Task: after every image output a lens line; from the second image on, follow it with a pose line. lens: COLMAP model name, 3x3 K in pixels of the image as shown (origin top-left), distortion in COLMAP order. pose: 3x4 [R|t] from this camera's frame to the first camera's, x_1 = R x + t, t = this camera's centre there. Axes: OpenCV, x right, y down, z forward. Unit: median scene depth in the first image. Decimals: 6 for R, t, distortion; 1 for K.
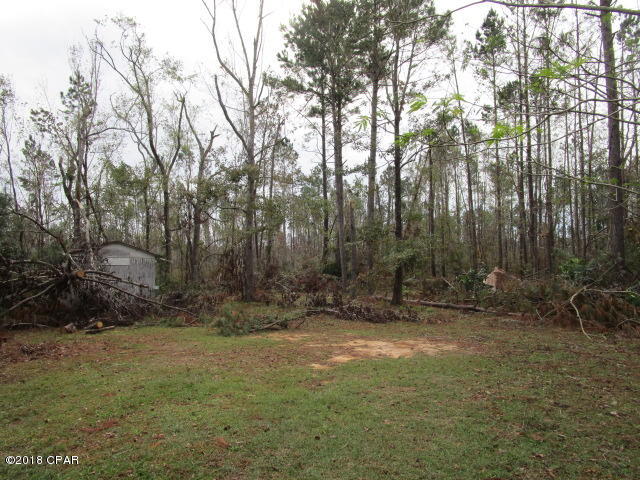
lens RADIAL K [[457.4, 0, 317.2], [0, 457.4, 237.4], [0, 0, 1]] dist [-0.016688, 0.001862]
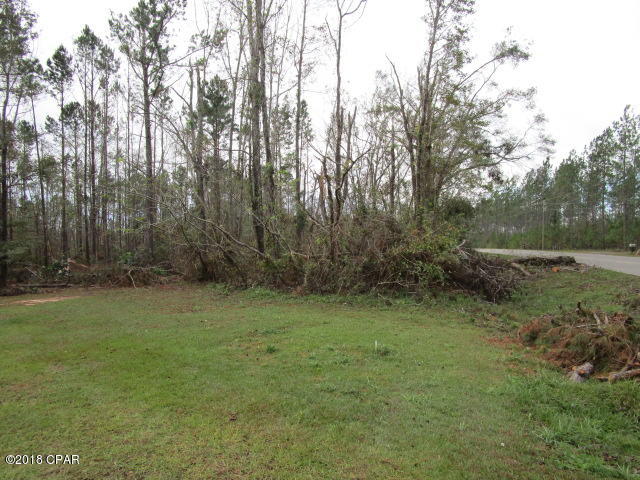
lens RADIAL K [[457.4, 0, 318.5], [0, 457.4, 239.9], [0, 0, 1]] dist [-0.016688, 0.001862]
pose [[0.590022, 0.005142, 0.807371, -0.185724], [-0.027938, 0.999511, 0.014051, -0.020520], [-0.806903, -0.030847, 0.589877, -0.278951]]
